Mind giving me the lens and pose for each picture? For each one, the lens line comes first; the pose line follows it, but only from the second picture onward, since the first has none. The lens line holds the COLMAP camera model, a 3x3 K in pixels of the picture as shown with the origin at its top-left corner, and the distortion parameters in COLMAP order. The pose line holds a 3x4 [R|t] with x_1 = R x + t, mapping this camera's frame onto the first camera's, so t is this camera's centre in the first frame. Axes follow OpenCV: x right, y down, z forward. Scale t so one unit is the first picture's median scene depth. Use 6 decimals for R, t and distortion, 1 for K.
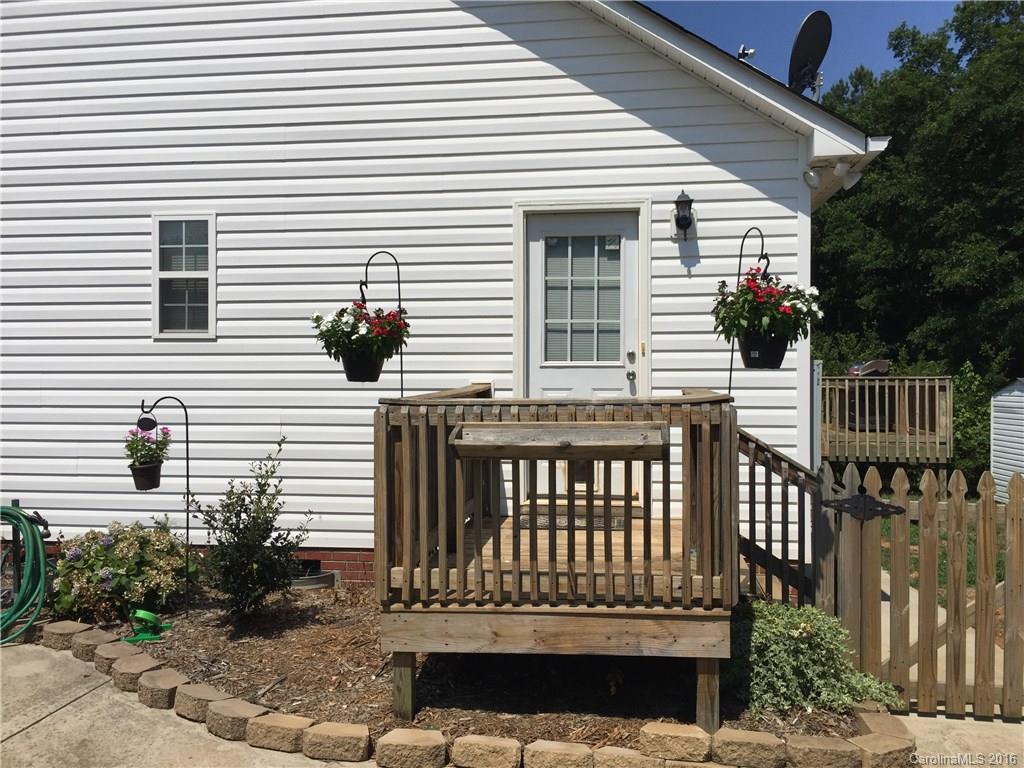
lens RADIAL K [[881.6, 0, 511.4], [0, 881.6, 362.2], [0, 0, 1]] dist [0.015429, 0.004207]
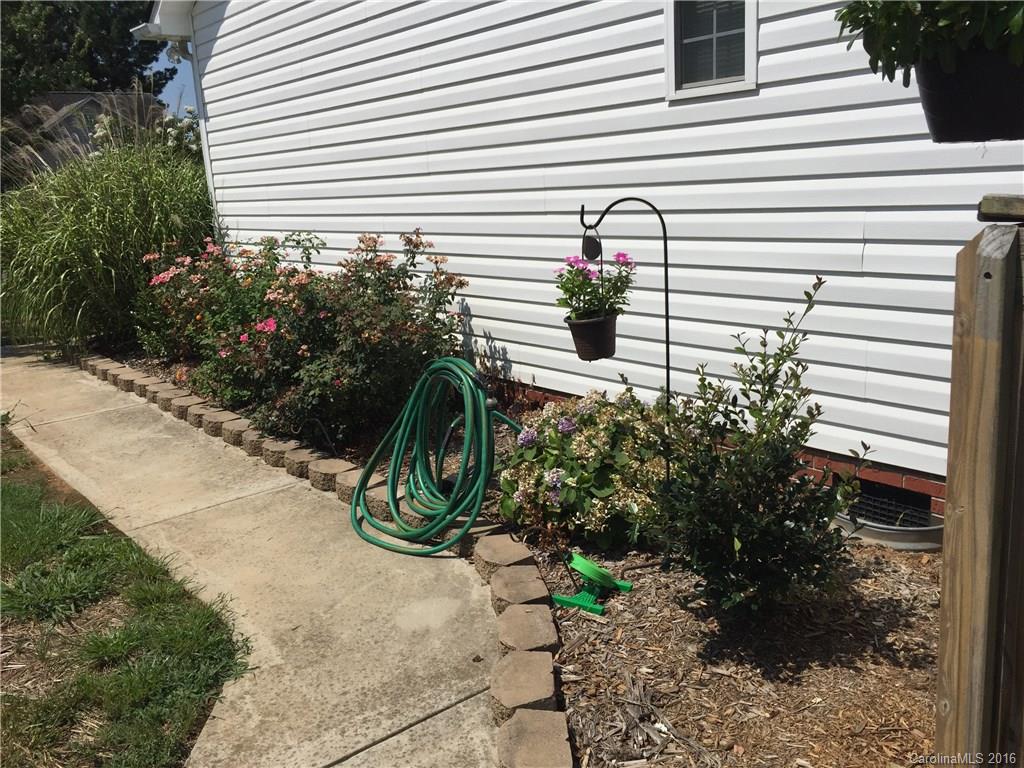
lens RADIAL K [[881.6, 0, 511.4], [0, 881.6, 362.2], [0, 0, 1]] dist [0.015429, 0.004207]
pose [[0.733319, 0.097346, -0.672880, -0.056808], [0.062679, 0.975802, 0.209479, 0.019321], [0.676990, -0.195790, 0.709472, 0.539106]]
